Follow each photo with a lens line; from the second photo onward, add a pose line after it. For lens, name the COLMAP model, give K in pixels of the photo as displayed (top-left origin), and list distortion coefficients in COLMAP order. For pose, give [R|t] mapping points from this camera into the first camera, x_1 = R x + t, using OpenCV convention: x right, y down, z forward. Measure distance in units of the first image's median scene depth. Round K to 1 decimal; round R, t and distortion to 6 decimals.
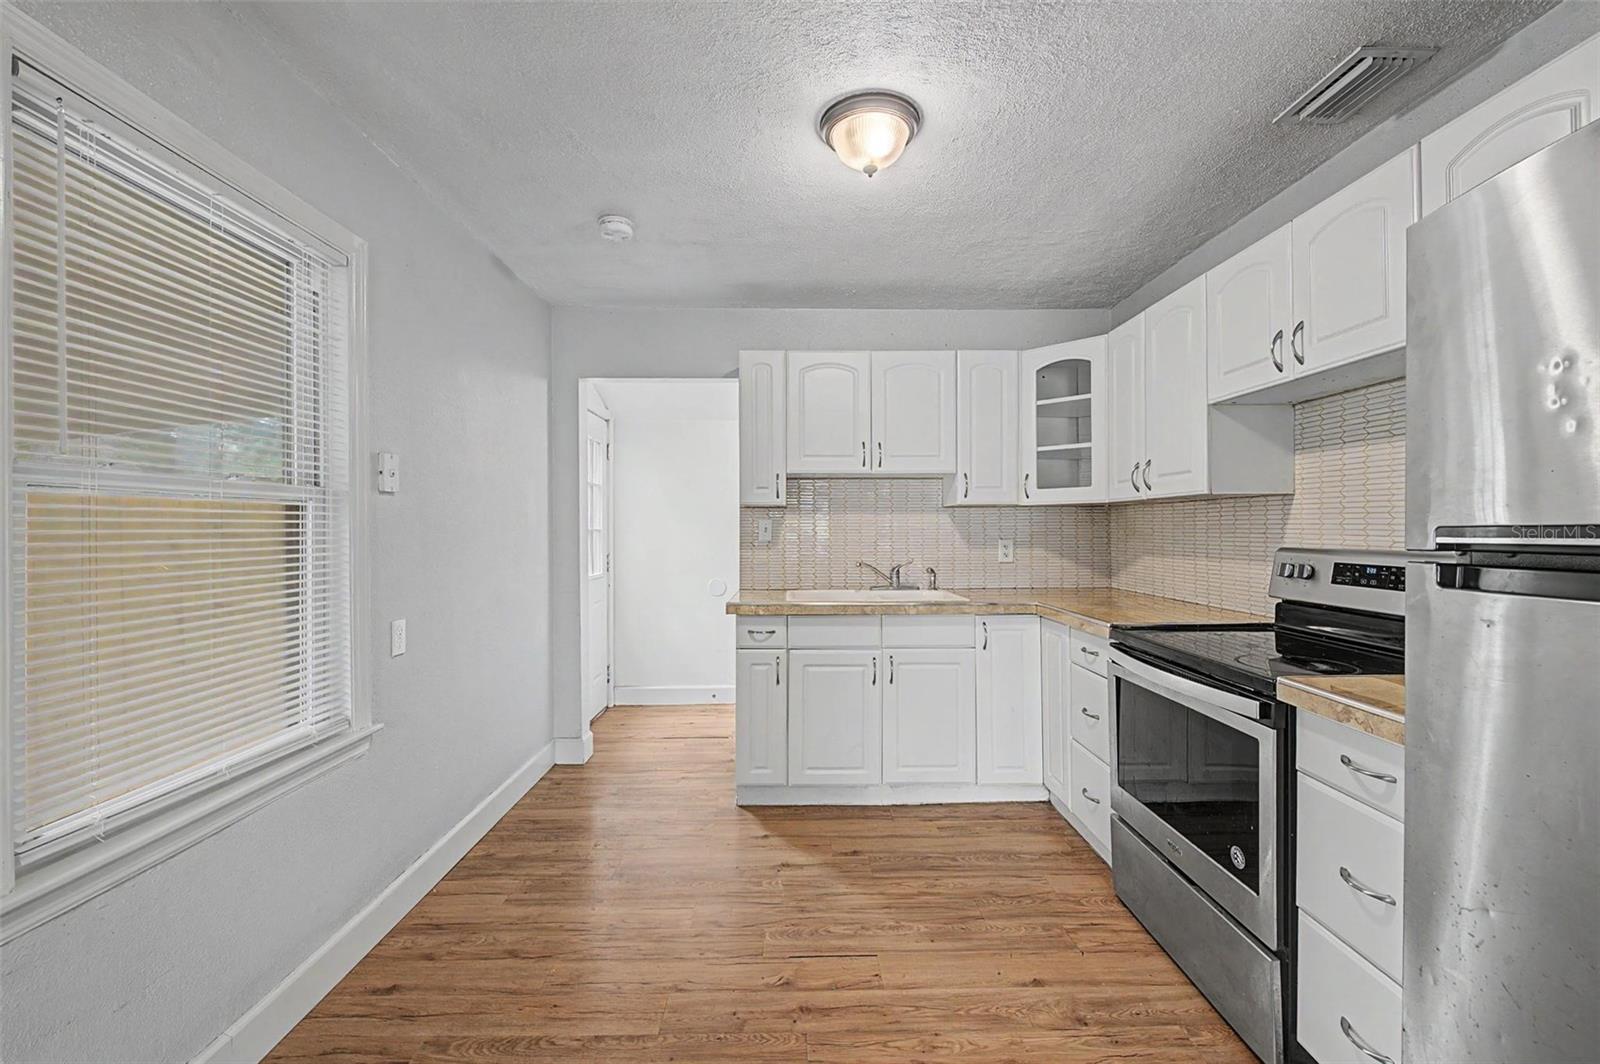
lens RADIAL K [[657.0, 0, 805.6], [0, 657.0, 526.6], [0, 0, 1]] dist [0.000765, -0.002680]
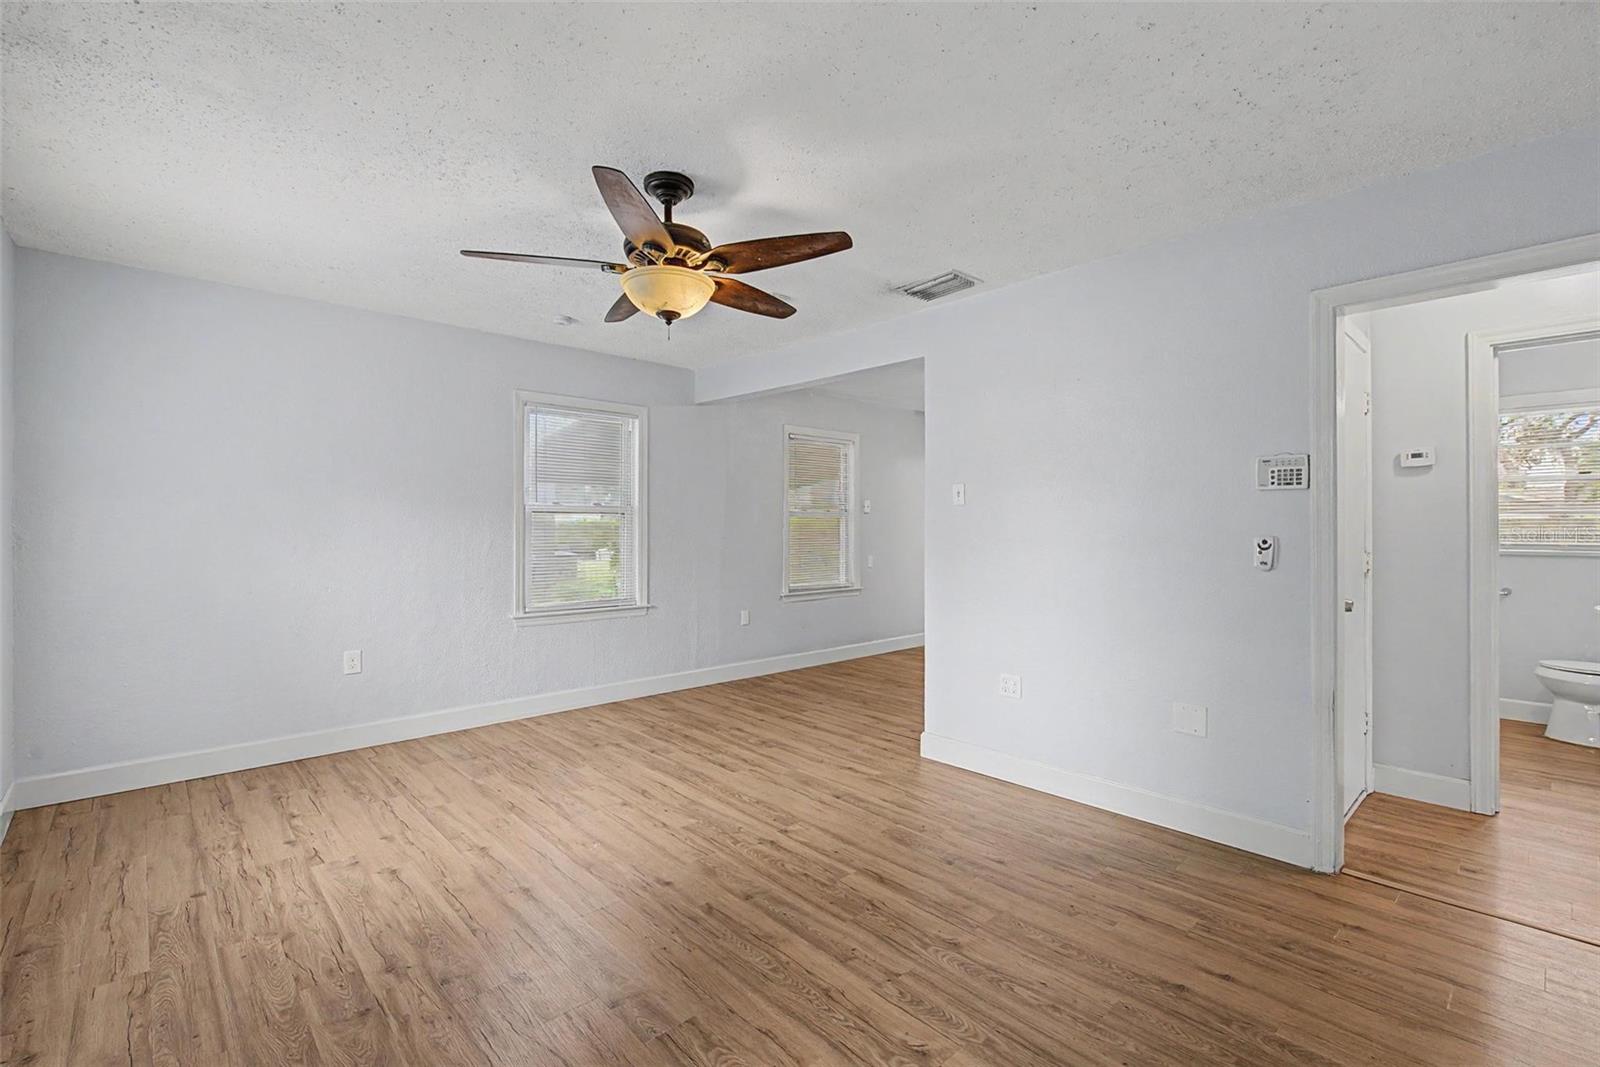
lens RADIAL K [[707.1, 0, 795.5], [0, 707.1, 530.5], [0, 0, 1]] dist [0.001133, -0.001005]
pose [[0.659397, 0.009120, -0.751740, 1.349123], [-0.003657, 0.999953, 0.008924, 0.000796], [0.751786, -0.003135, 0.659400, -1.182029]]
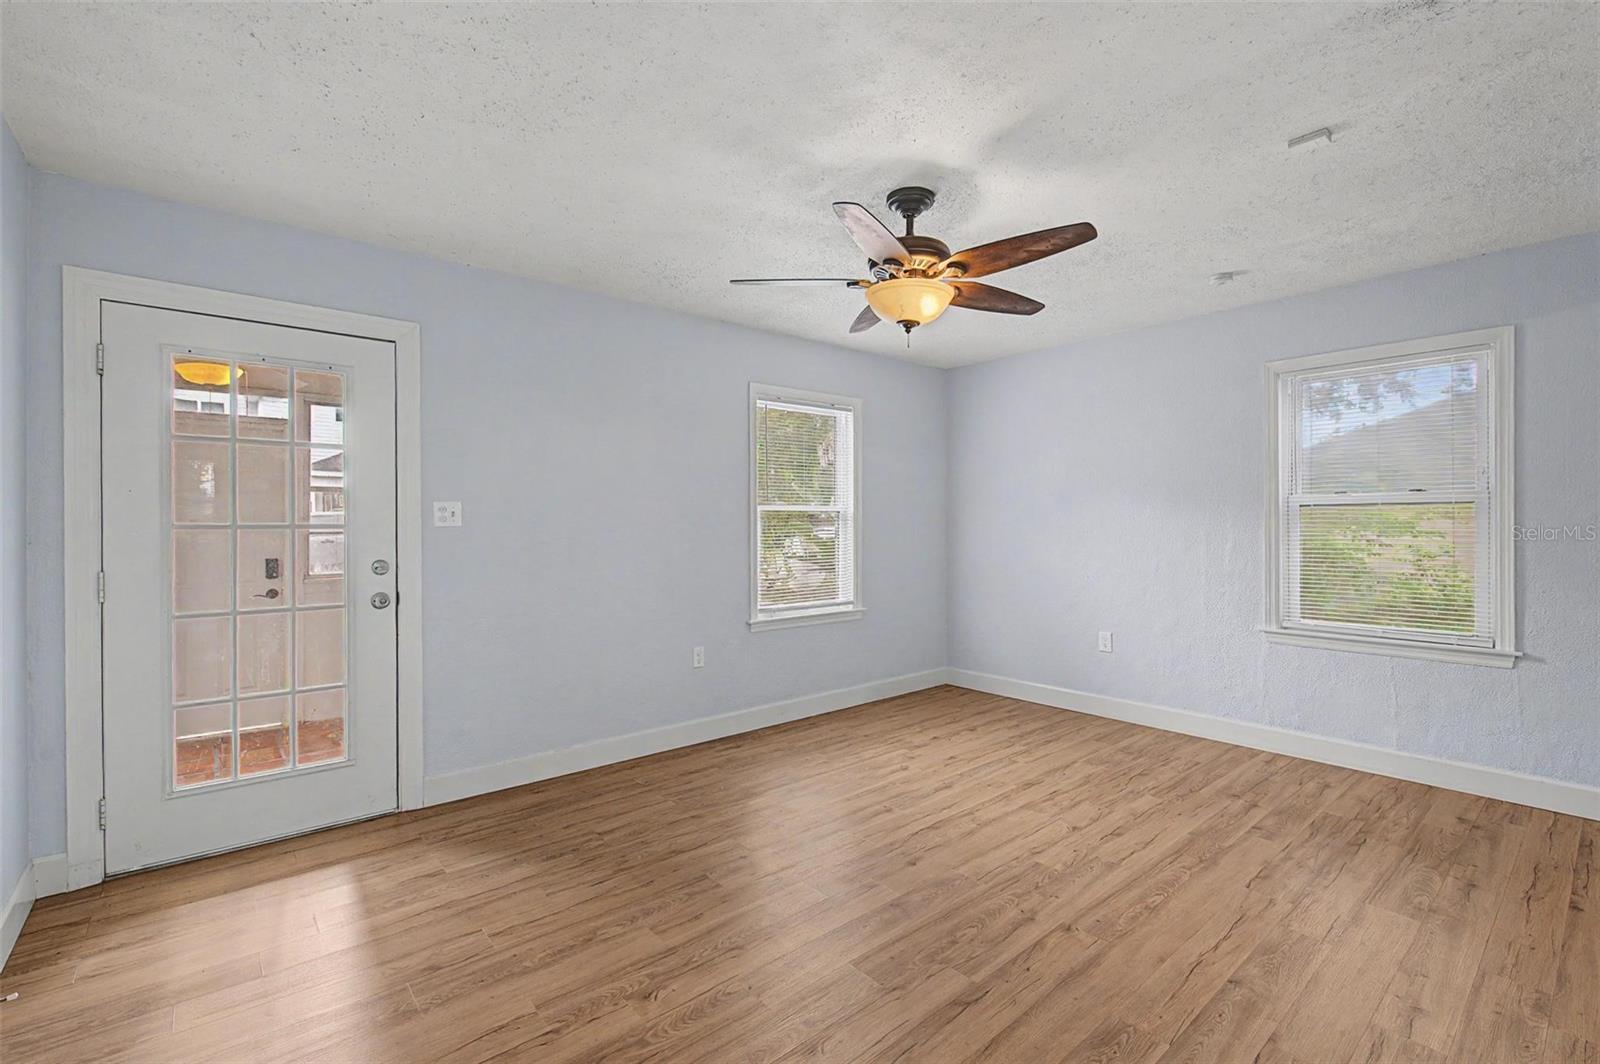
lens RADIAL K [[707.1, 0, 799.5], [0, 707.1, 523.7], [0, 0, 1]] dist [0.001133, -0.001005]
pose [[-0.779502, 0.004966, -0.626380, 1.267416], [0.007816, 0.999968, -0.001799, 0.006431], [0.626351, -0.006298, -0.779516, 0.048264]]
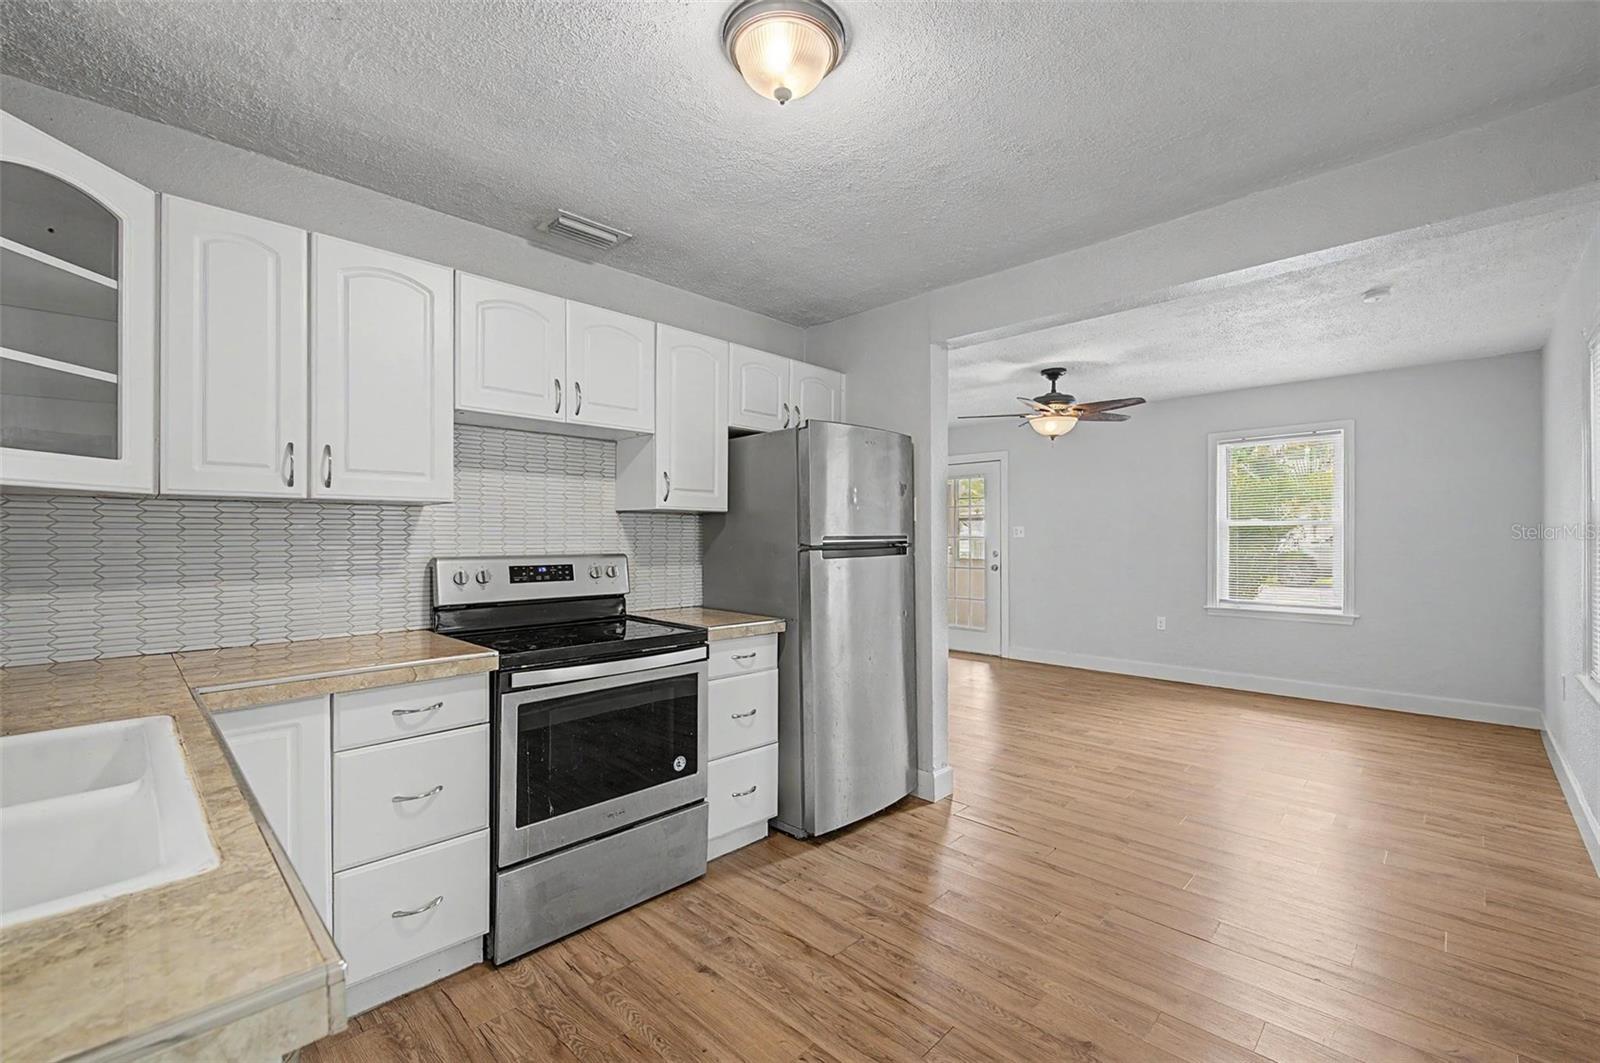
lens RADIAL K [[657.0, 0, 796.8], [0, 657.0, 533.8], [0, 0, 1]] dist [0.000765, -0.002680]
pose [[-0.689134, 0.007198, 0.724598, -0.378305], [0.003064, 0.999971, -0.007019, 0.003081], [-0.724627, -0.002617, -0.689136, 1.182612]]
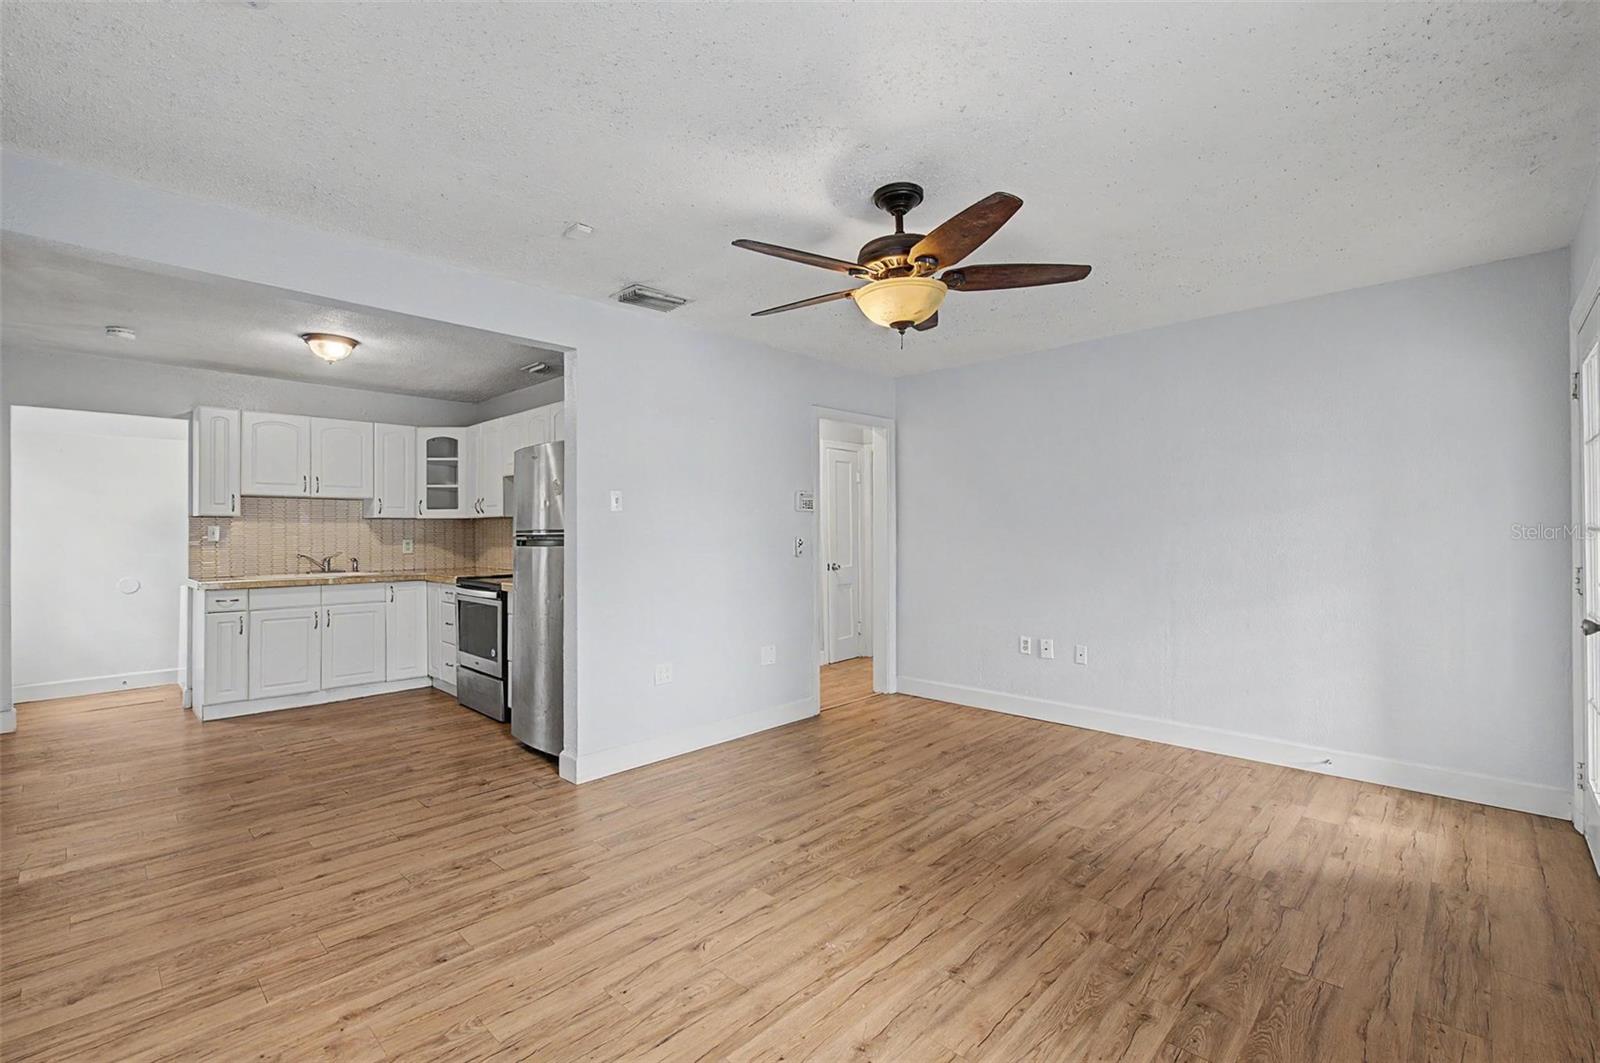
lens RADIAL K [[707.1, 0, 797.6], [0, 707.1, 522.0], [0, 0, 1]] dist [0.001133, -0.001005]
pose [[0.713429, 0.009792, 0.700659, -0.320623], [0.001327, 0.999882, -0.015325, 0.006972], [-0.700726, 0.011863, 0.713332, -1.275483]]
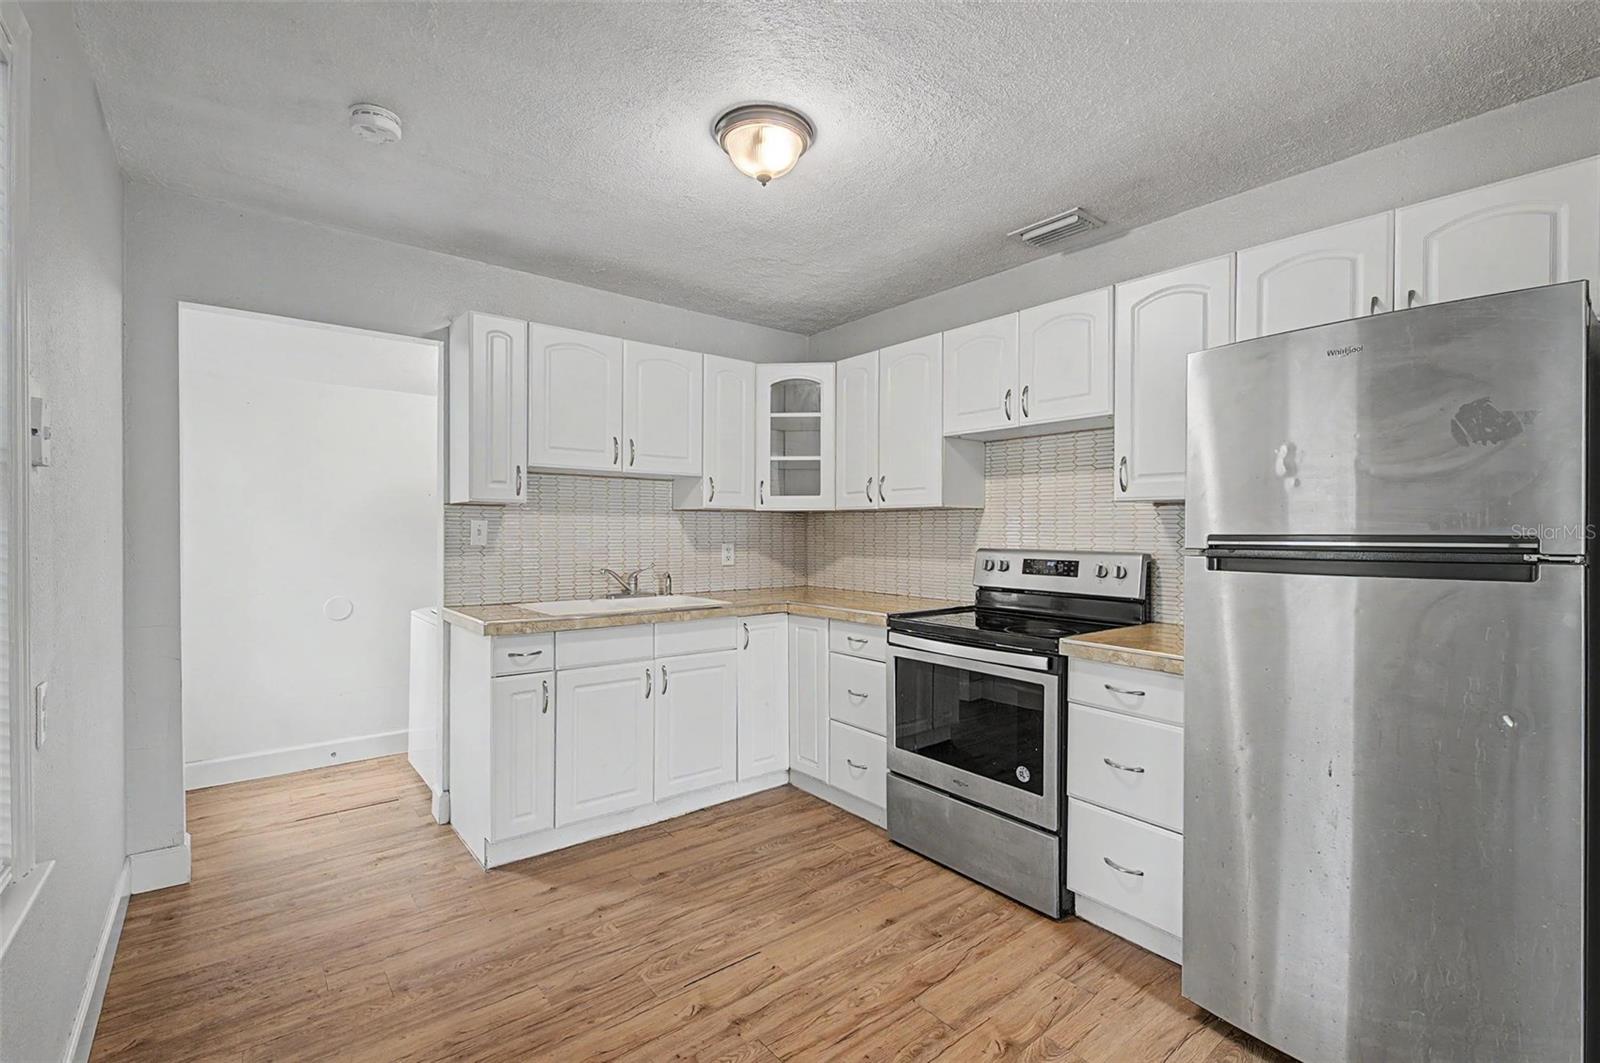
lens RADIAL K [[707.1, 0, 804.5], [0, 707.1, 531.5], [0, 0, 1]] dist [0.001133, -0.001005]
pose [[0.791883, 0.005787, 0.610645, -0.395945], [-0.008061, 0.999967, 0.000977, -0.000640], [-0.610619, -0.005696, 0.791904, 0.072020]]
